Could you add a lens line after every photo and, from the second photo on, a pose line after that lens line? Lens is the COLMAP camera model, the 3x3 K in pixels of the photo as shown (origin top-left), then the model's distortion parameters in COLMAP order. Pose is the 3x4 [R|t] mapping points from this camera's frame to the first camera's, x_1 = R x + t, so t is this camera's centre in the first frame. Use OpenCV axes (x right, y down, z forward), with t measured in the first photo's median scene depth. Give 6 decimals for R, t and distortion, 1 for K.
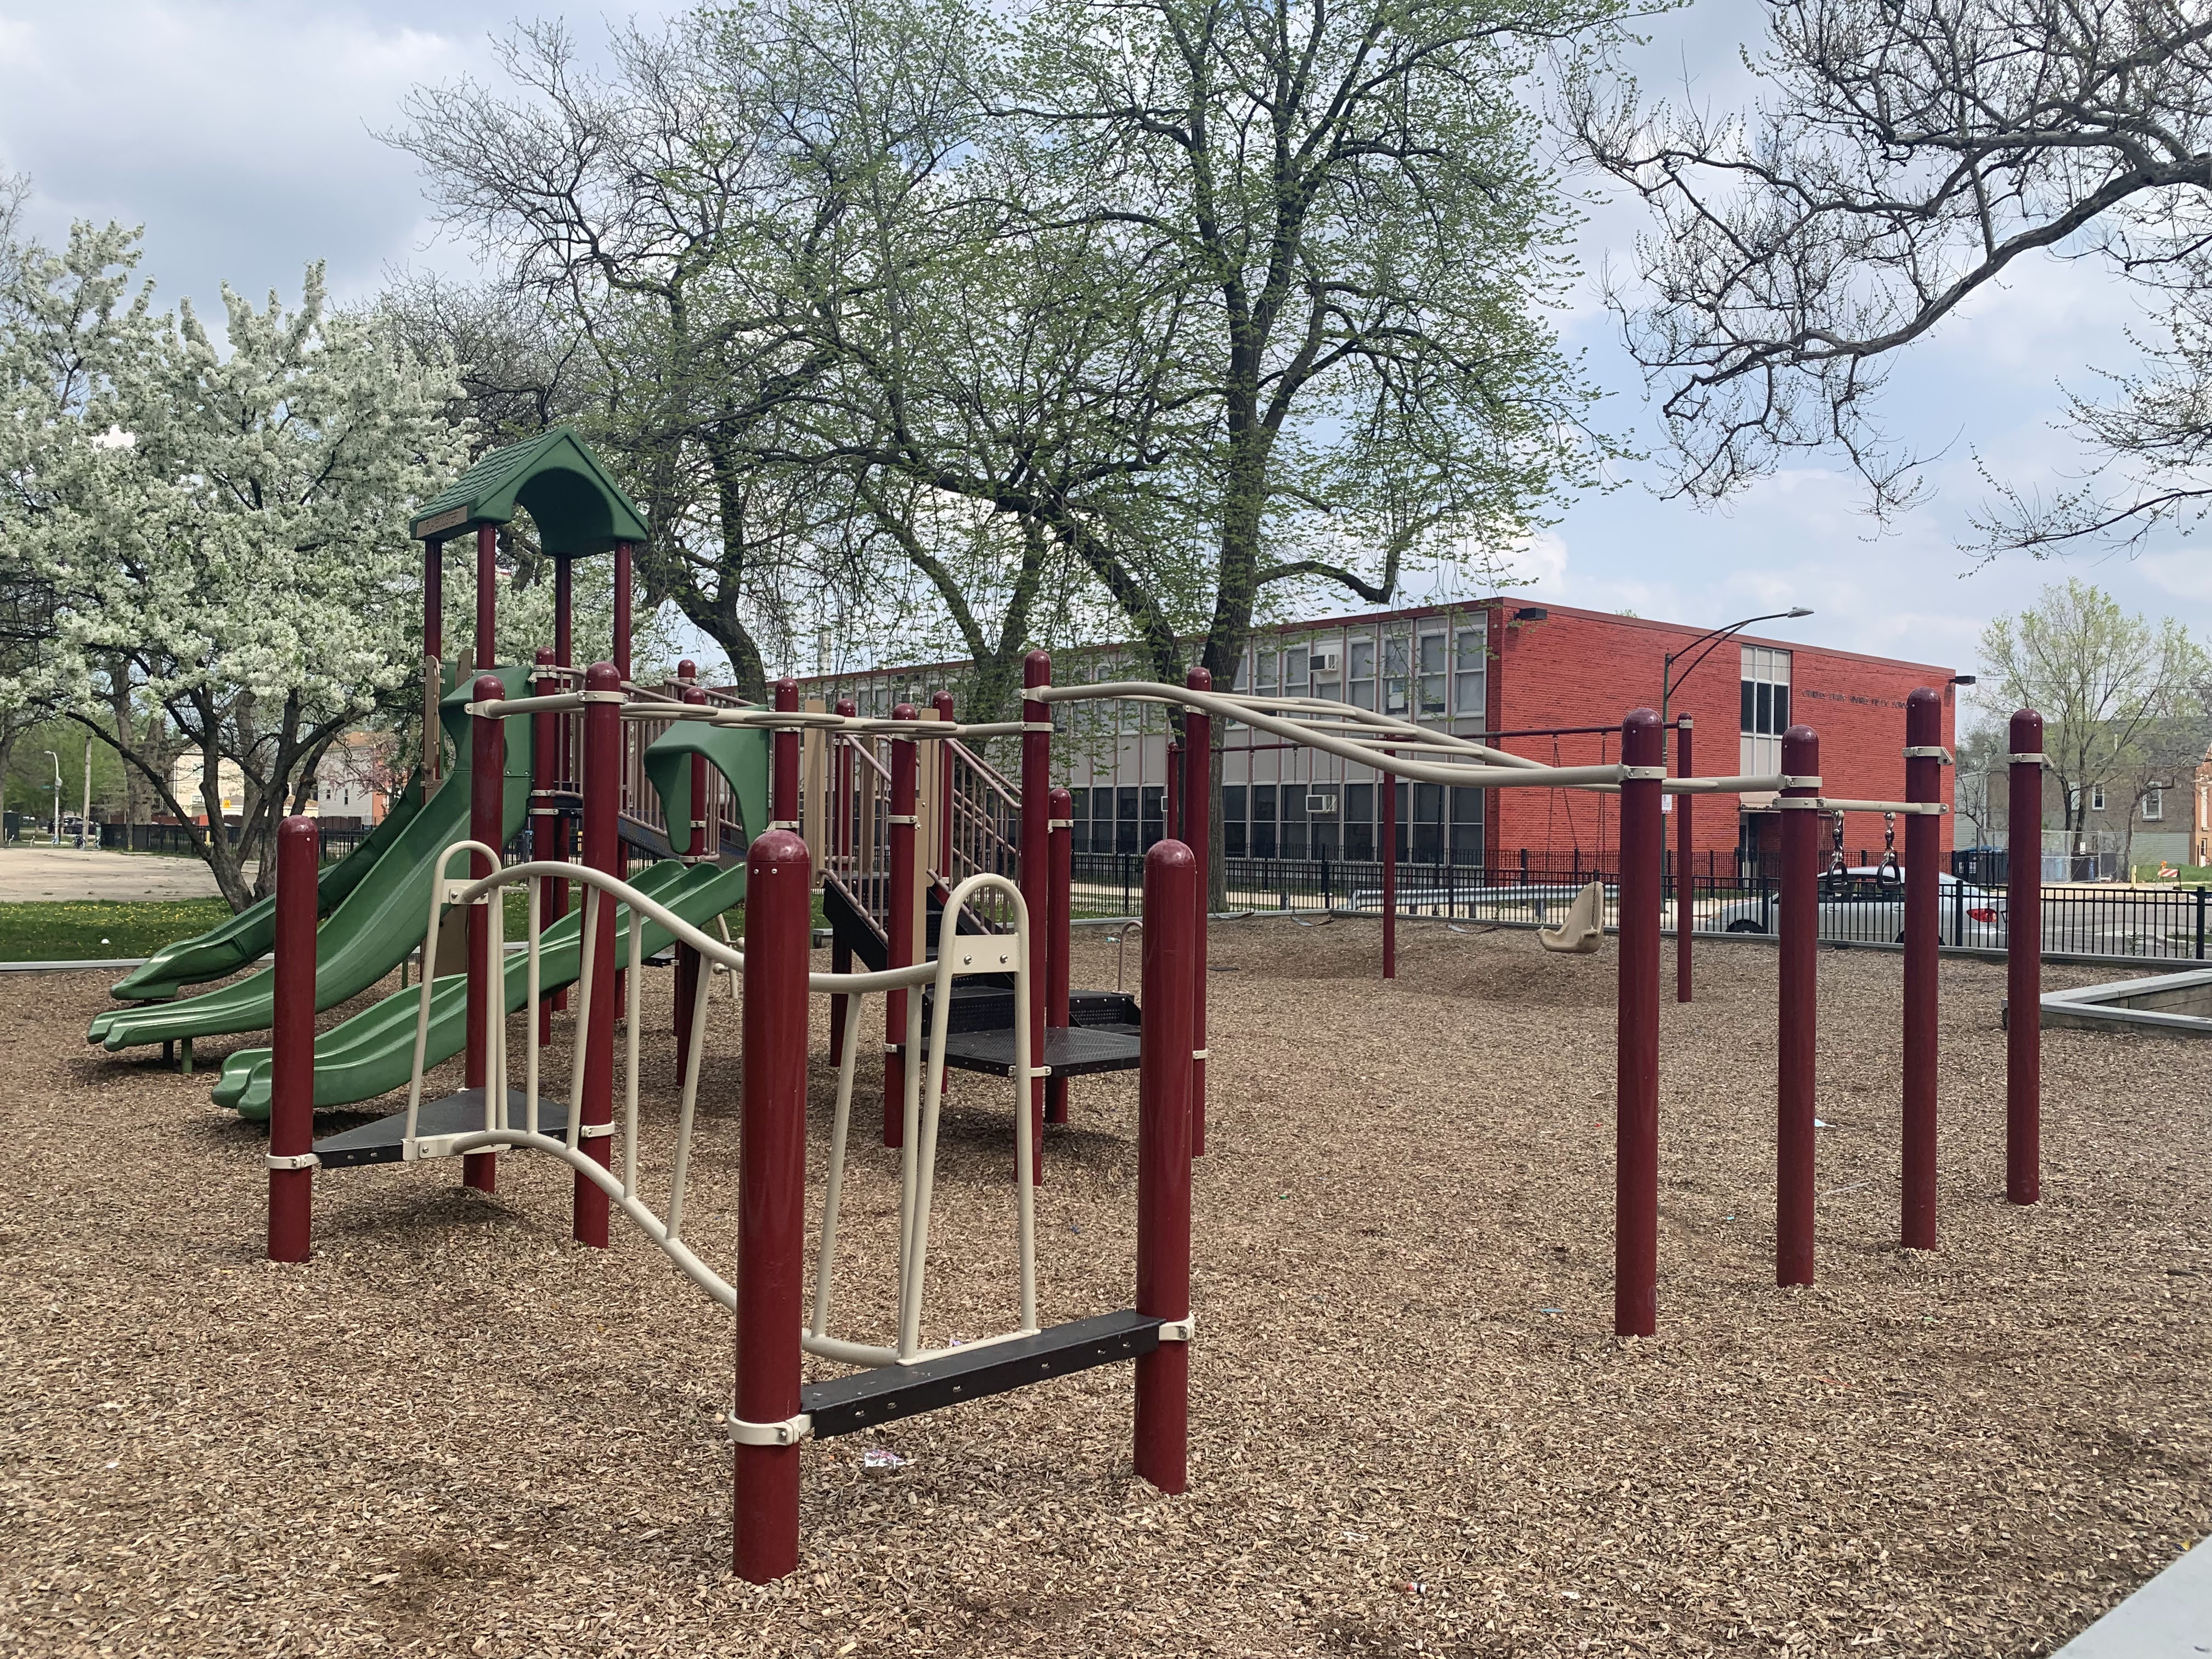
lens RADIAL K [[1651.0, 0, 1106.0], [0, 1651.0, 829.5], [0, 0, 1]] dist [0.025188, -0.019307]
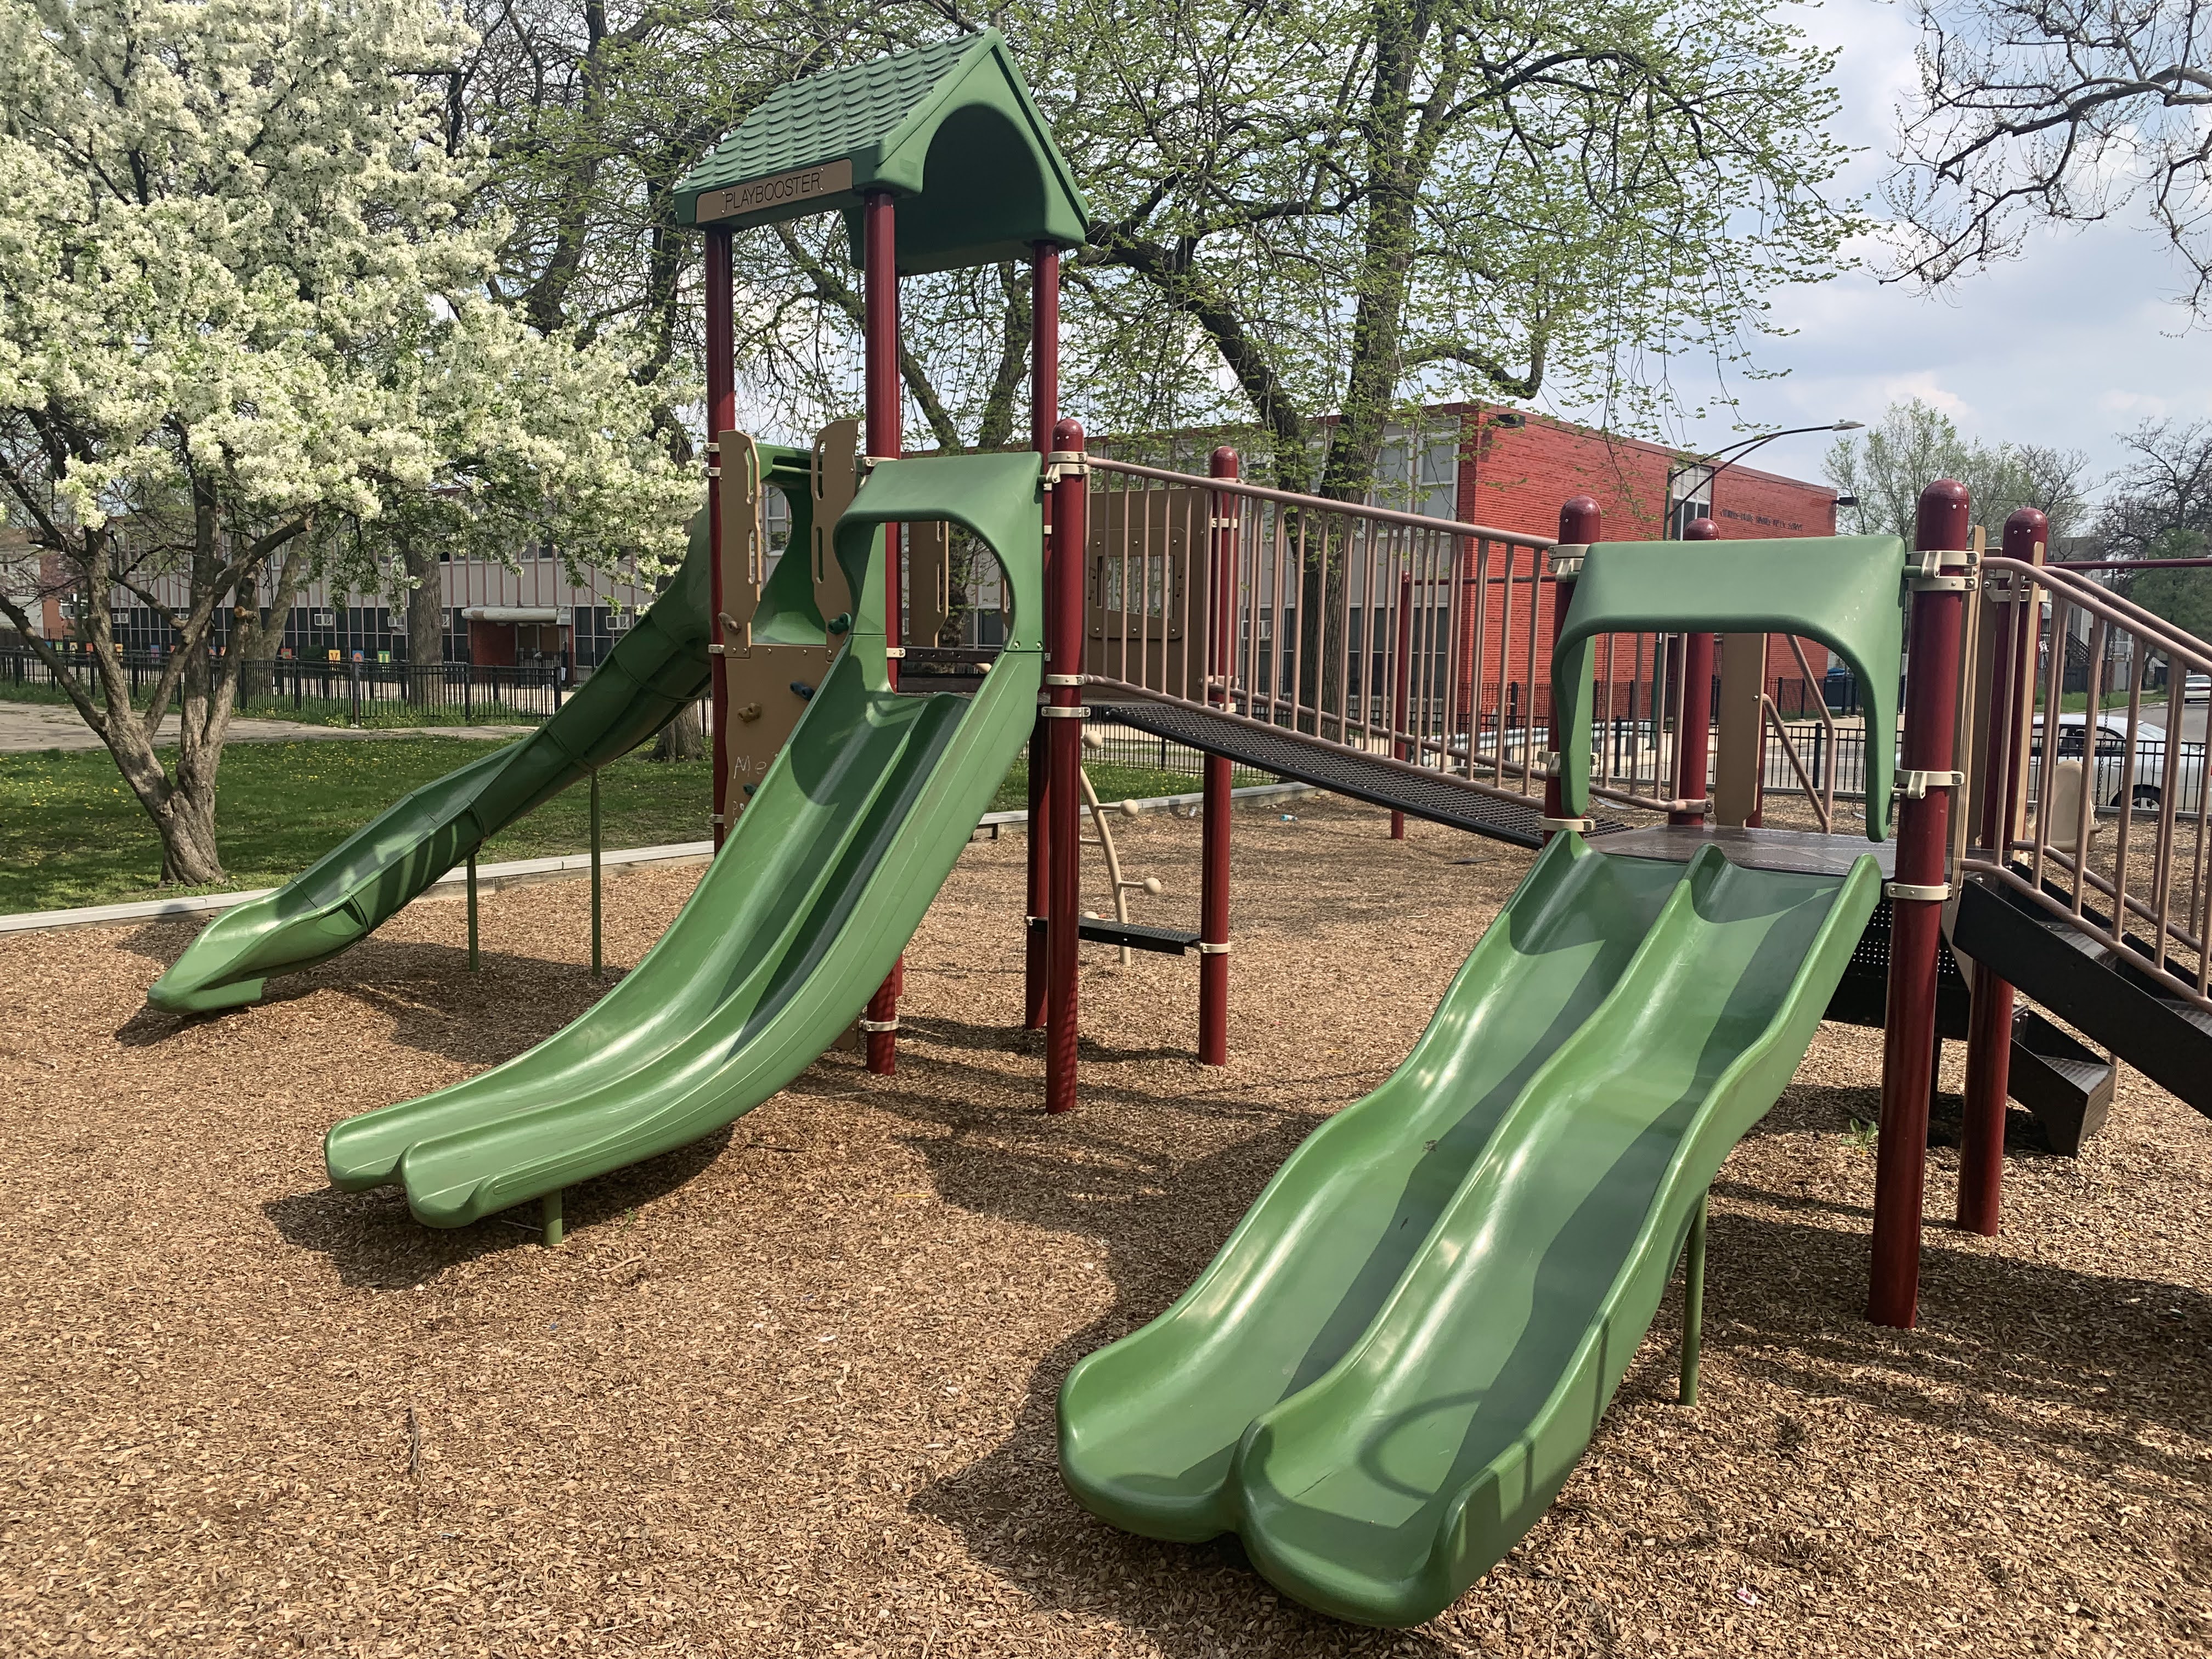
lens RADIAL K [[1679.0, 0, 1106.0], [0, 1679.0, 829.5], [0, 0, 1]] dist [-0.000518, 0.004305]
pose [[0.986787, -0.014947, 0.161330, -0.181743], [-0.003129, 0.993792, 0.111213, -0.015037], [-0.161991, -0.110248, 0.980614, 0.185878]]
